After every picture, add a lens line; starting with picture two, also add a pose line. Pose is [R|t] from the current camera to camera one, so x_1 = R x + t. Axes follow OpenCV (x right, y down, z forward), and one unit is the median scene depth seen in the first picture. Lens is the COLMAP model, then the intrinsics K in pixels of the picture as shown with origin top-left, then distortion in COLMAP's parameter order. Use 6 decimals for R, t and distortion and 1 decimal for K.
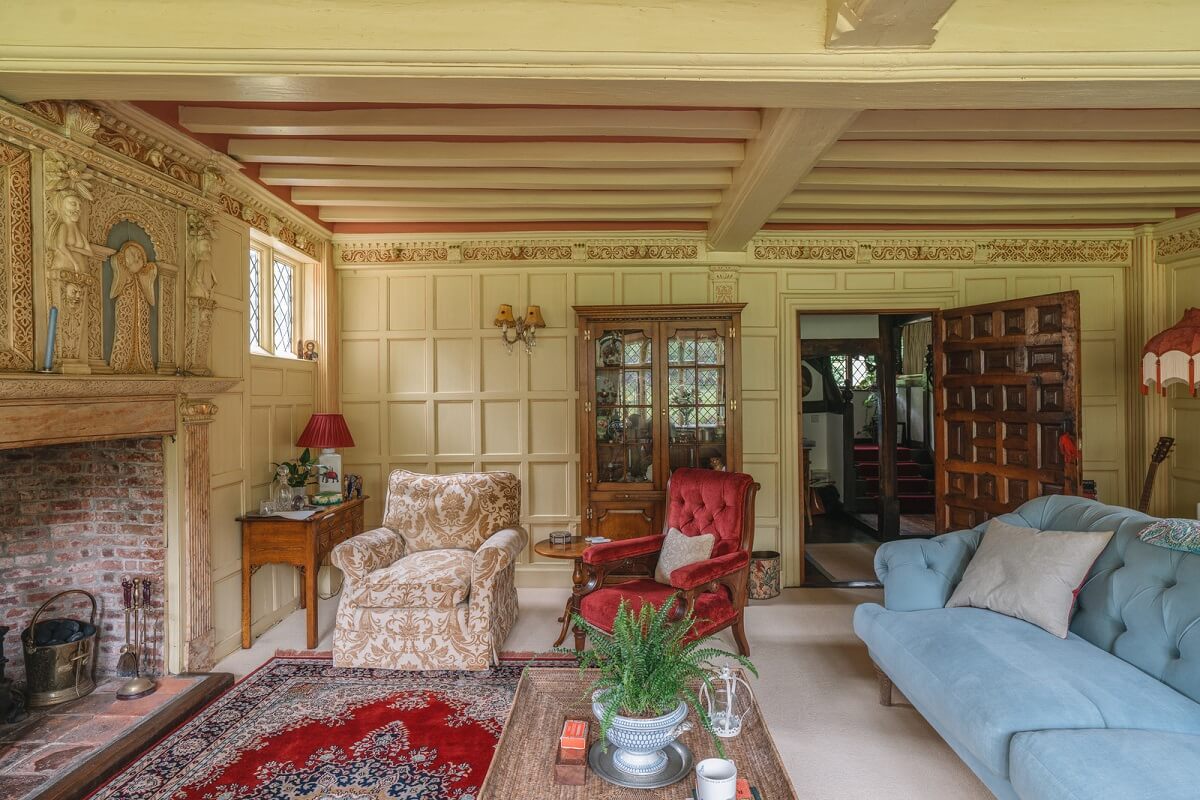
lens RADIAL K [[650.3, 0, 597.8], [0, 650.3, 390.8], [0, 0, 1]] dist [-0.000064, -0.000176]
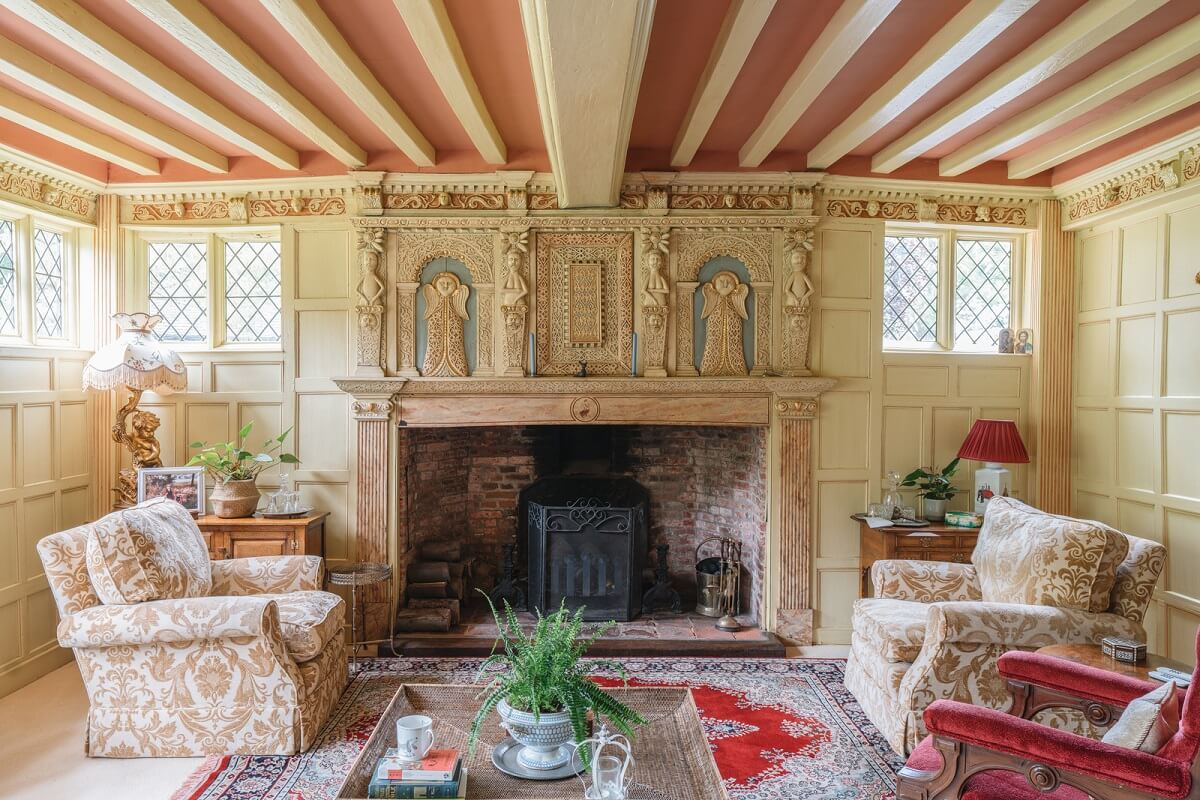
lens RADIAL K [[832.9, 0, 600.0], [0, 832.9, 400.0], [0, 0, 1]] dist [0.000990, 0.000235]
pose [[0.058268, 0.024984, -0.997988, 0.857684], [-0.008145, 0.999665, 0.024550, -0.015654], [0.998268, 0.006698, 0.058452, 0.636743]]
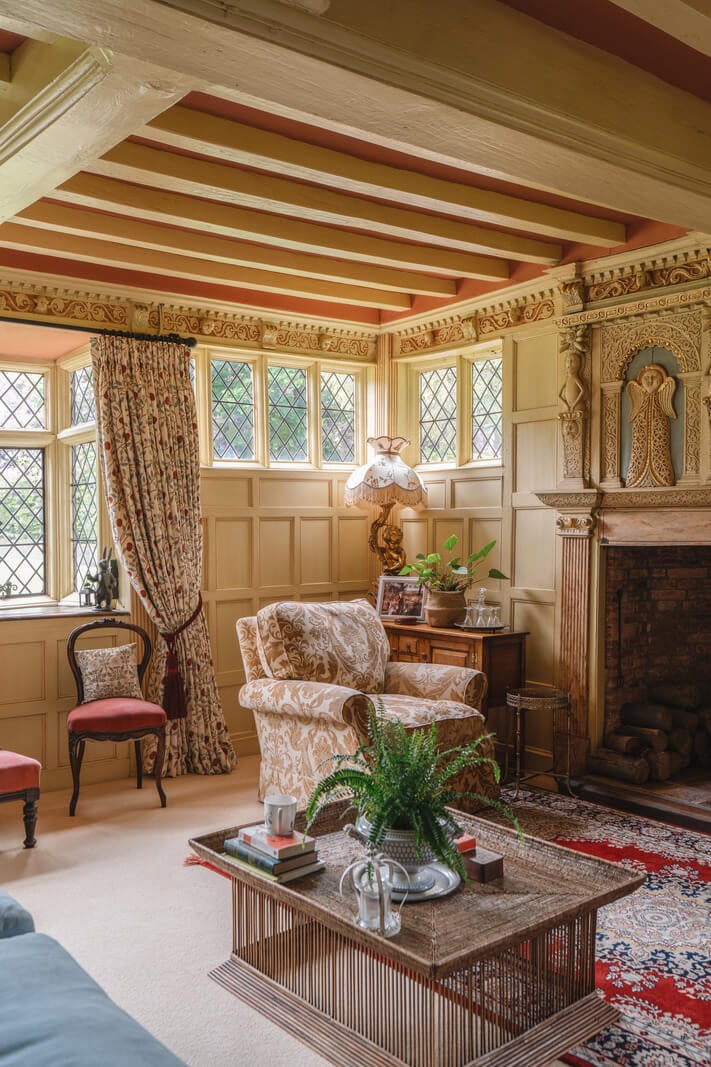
lens RADIAL K [[943.6, 0, 353.8], [0, 943.6, 541.7], [0, 0, 1]] dist [0.011946, 0.000548]
pose [[-0.727552, 0.021769, -0.685707, 0.667197], [0.000196, 0.999503, 0.031523, 0.020166], [0.686053, 0.022800, -0.727195, 1.206584]]
